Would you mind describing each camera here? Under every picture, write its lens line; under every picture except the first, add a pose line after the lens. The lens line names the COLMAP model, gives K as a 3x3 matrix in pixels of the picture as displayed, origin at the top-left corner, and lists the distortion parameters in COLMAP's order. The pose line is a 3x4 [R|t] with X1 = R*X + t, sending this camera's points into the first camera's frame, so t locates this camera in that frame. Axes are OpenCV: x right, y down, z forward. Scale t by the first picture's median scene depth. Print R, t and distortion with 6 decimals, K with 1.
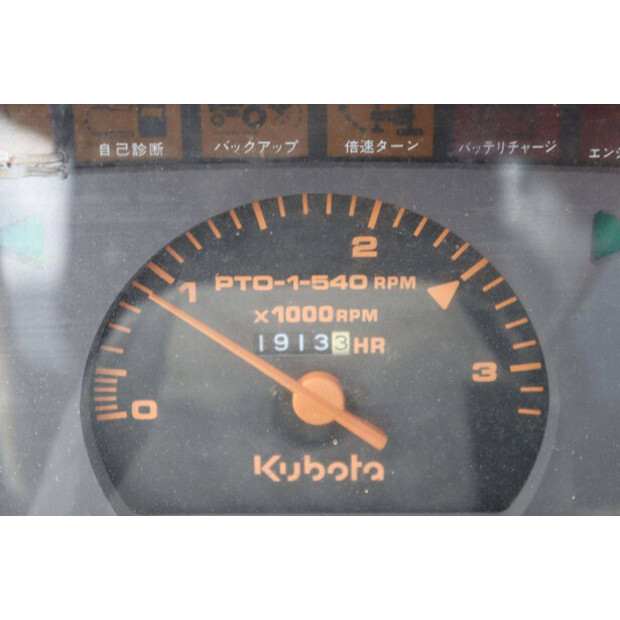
lens RADIAL K [[697.2, 0, 310.0], [0, 697.2, 310.0], [0, 0, 1]] dist [0.090912, 0.007399]
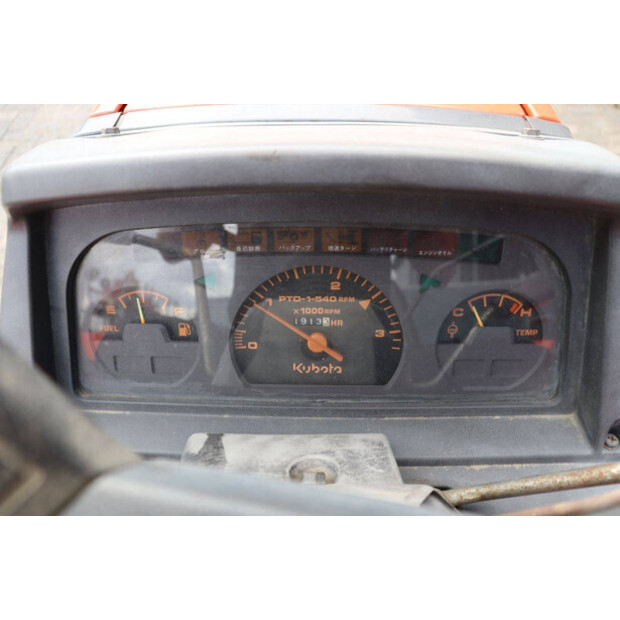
lens RADIAL K [[844.4, 0, 310.0], [0, 844.4, 310.0], [0, 0, 1]] dist [-0.024126, 0.061754]
pose [[0.998234, 0.013557, -0.057835, 0.168322], [-0.008846, 0.996678, 0.080957, -0.257123], [0.058741, -0.080303, 0.995038, -2.195166]]
